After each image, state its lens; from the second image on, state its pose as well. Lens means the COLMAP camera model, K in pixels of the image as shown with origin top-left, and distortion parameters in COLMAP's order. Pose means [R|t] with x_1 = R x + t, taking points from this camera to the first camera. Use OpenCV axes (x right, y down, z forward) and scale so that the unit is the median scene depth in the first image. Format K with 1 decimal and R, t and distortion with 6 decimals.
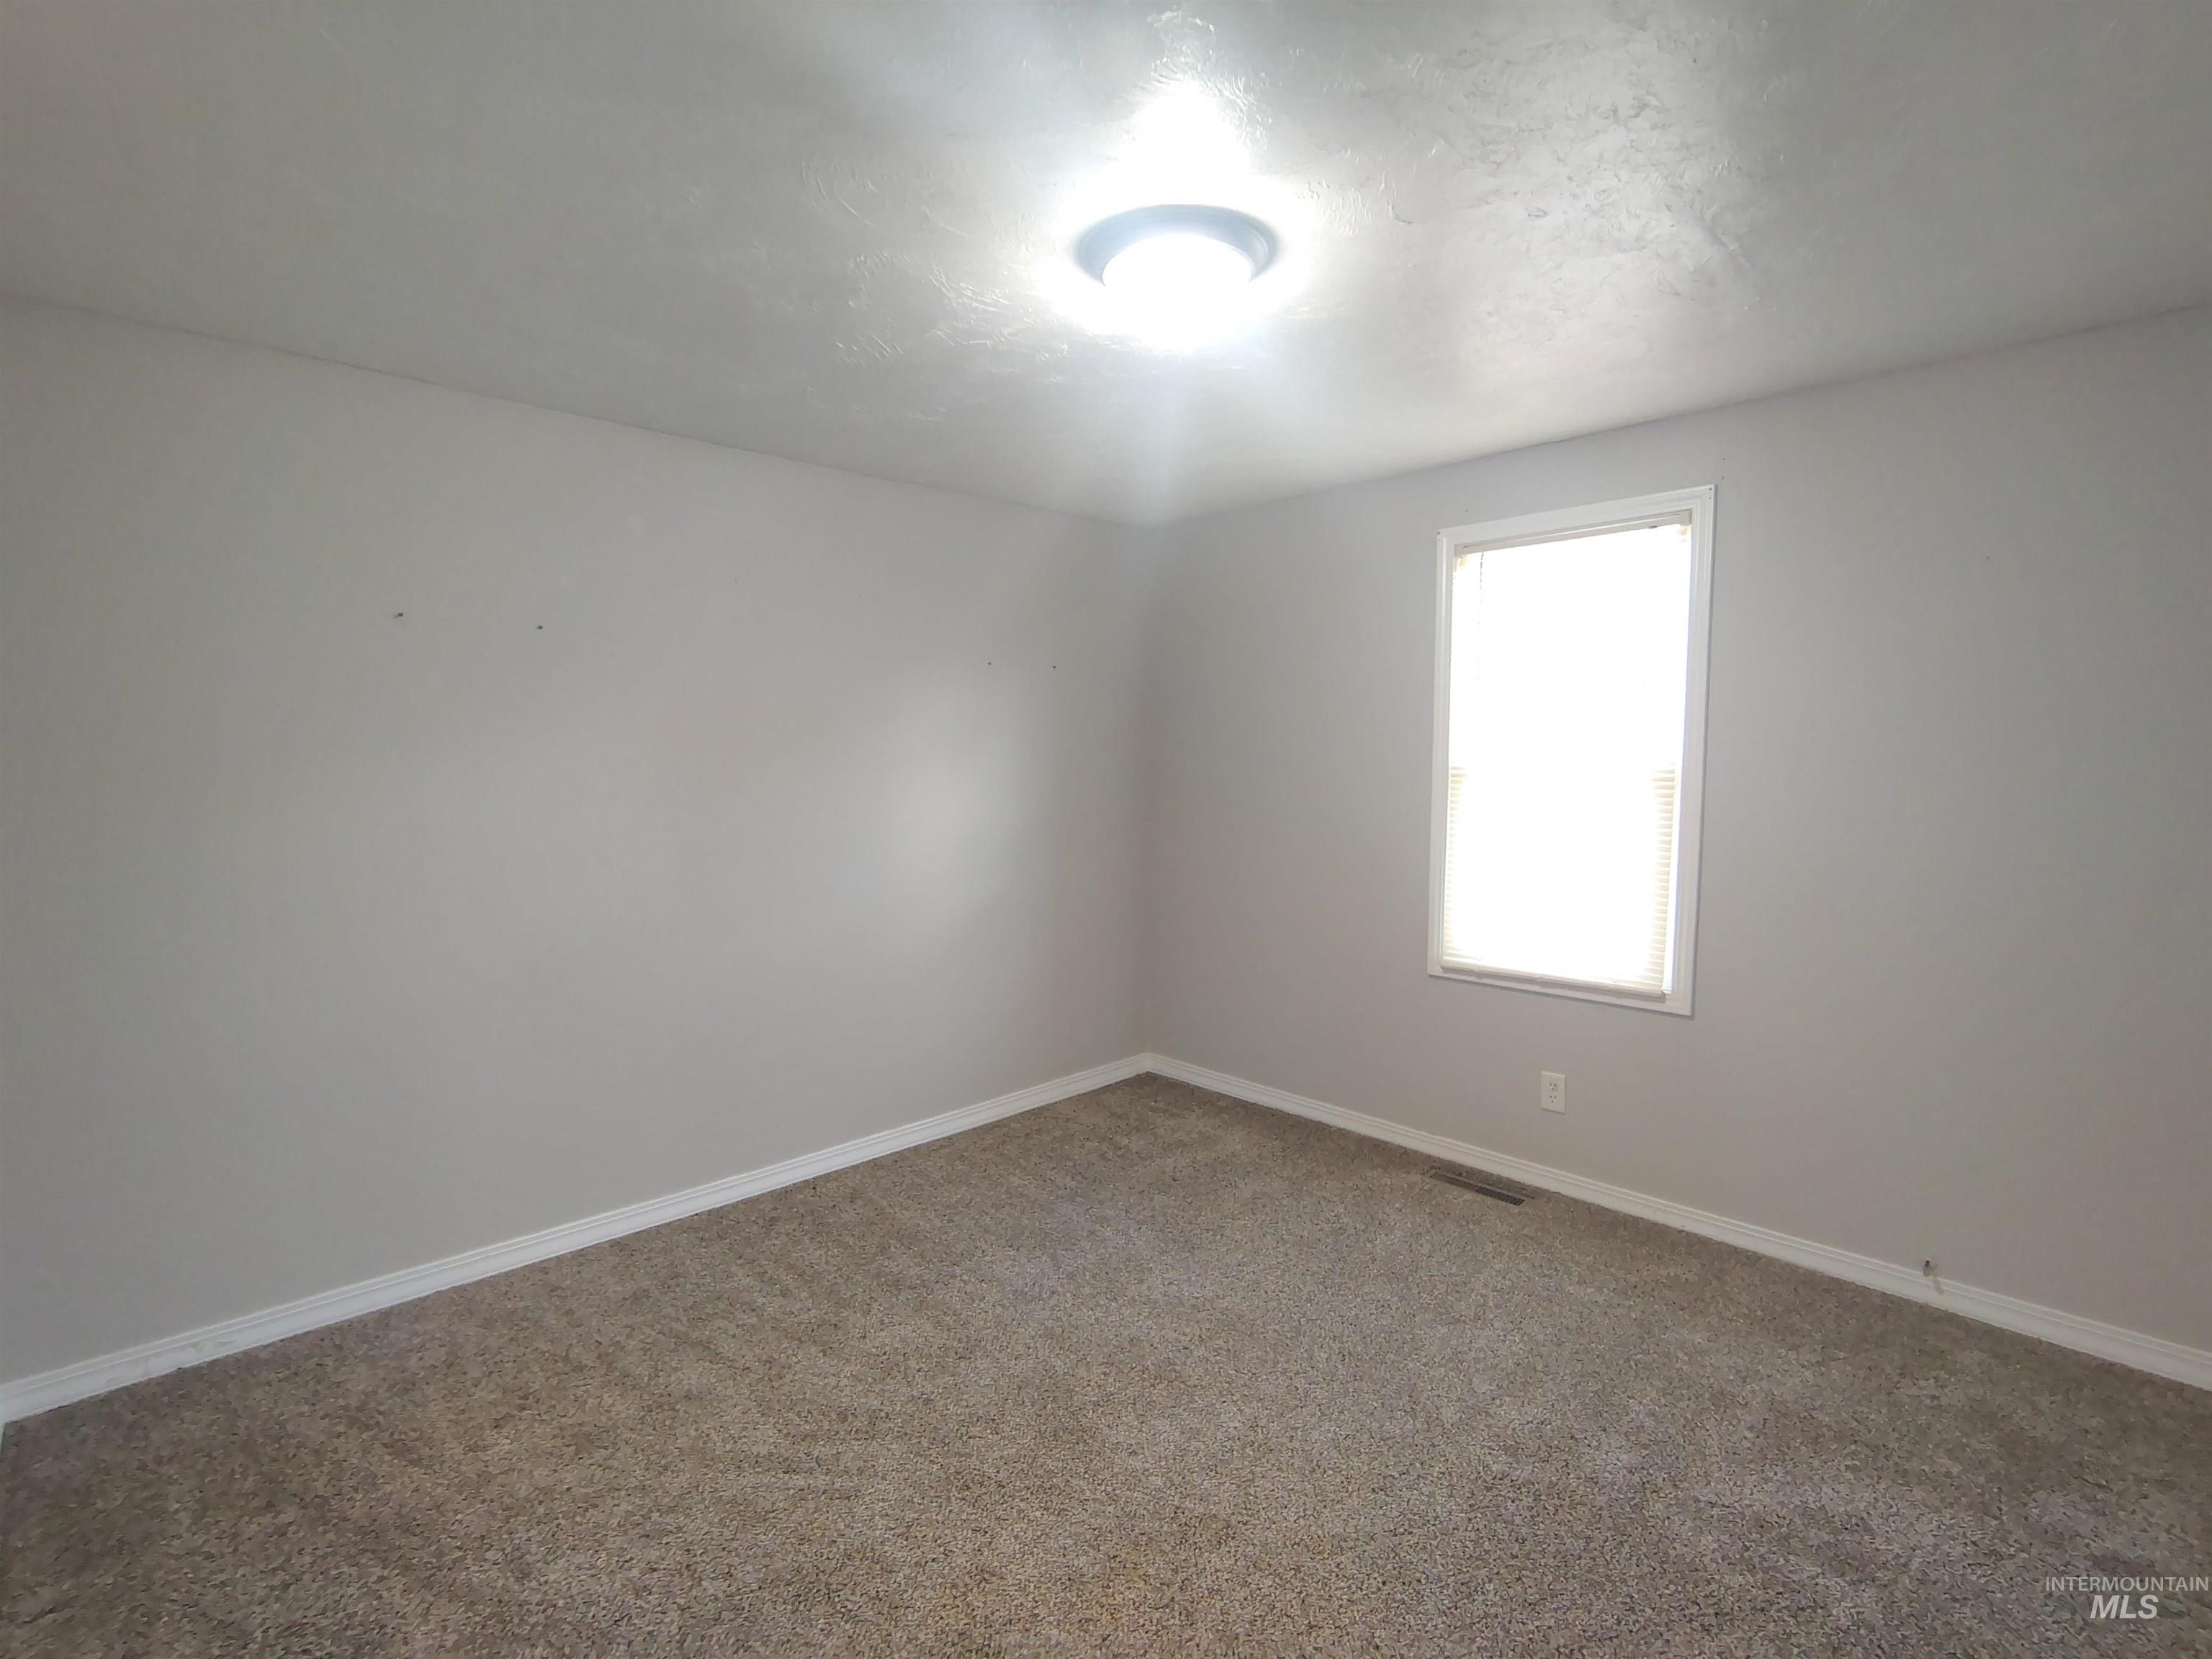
lens RADIAL K [[1038.2, 0, 1095.1], [0, 1038.2, 838.9], [0, 0, 1]] dist [-0.011717, -0.000156]
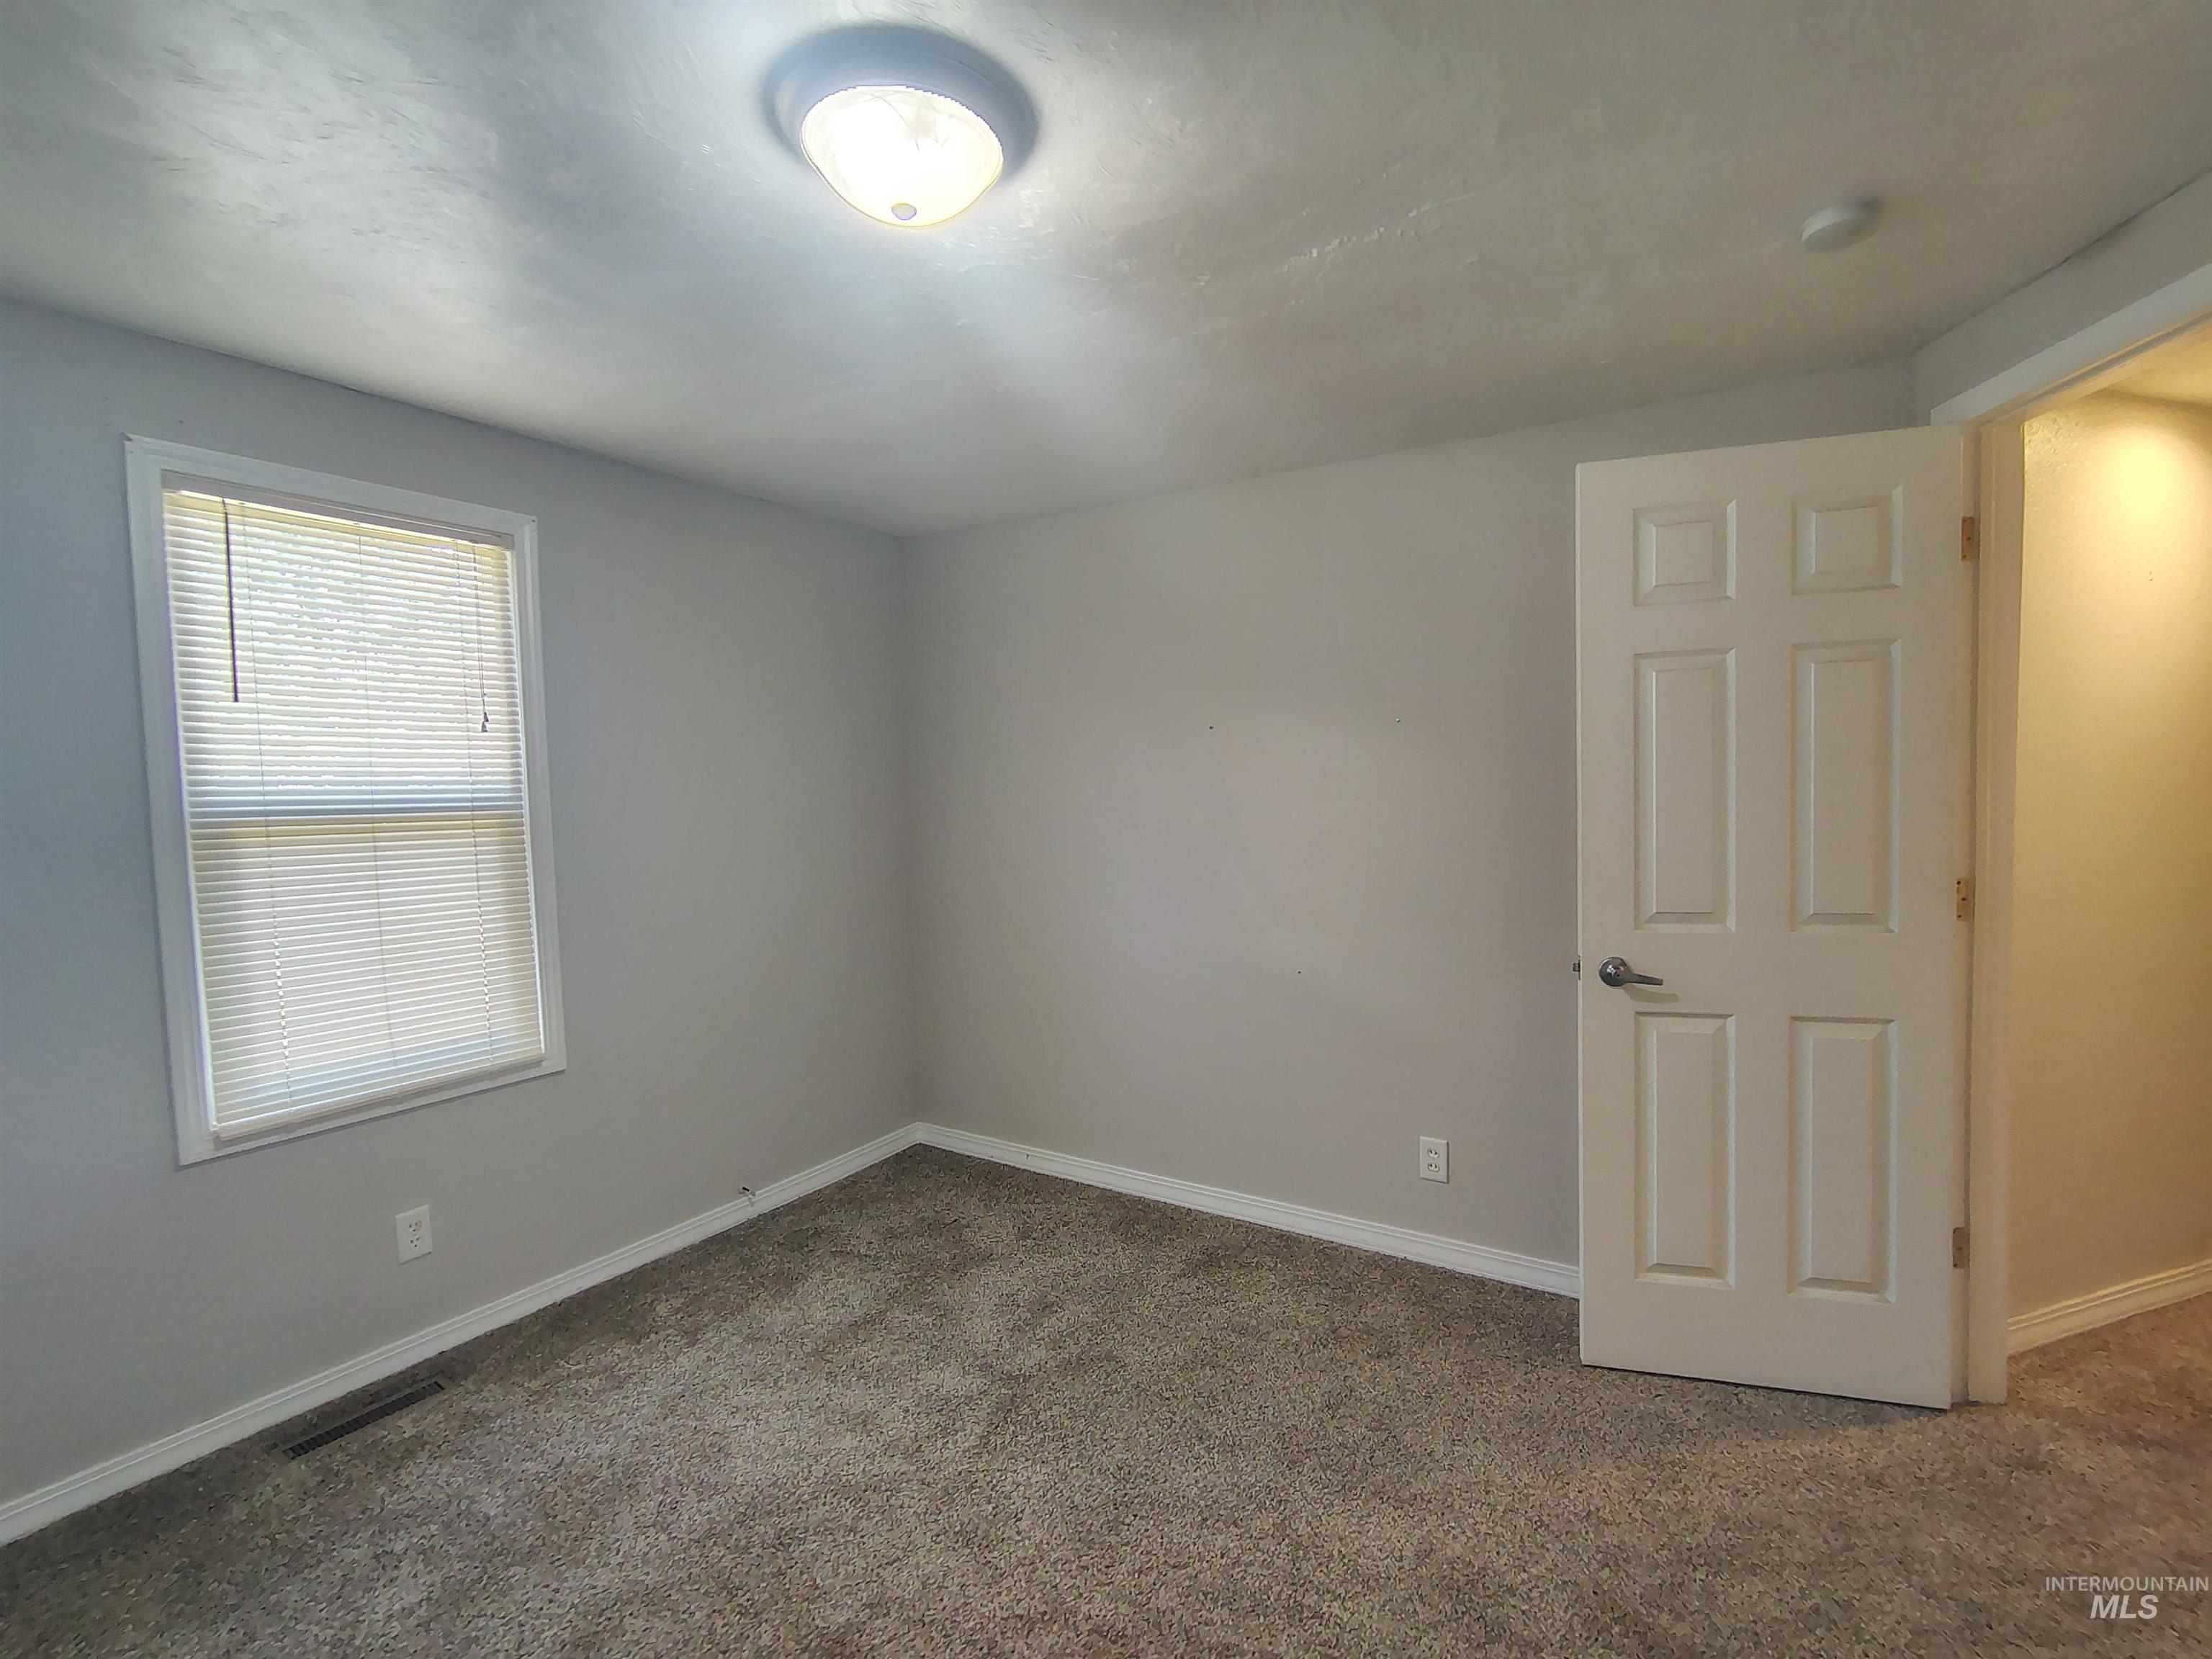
lens RADIAL K [[1038.2, 0, 1095.1], [0, 1038.2, 838.9], [0, 0, 1]] dist [-0.011717, -0.000156]
pose [[-0.240840, -0.043768, 0.969578, -0.442869], [0.099275, 0.992632, 0.069468, -0.054872], [-0.965474, 0.112985, -0.234720, 0.702134]]
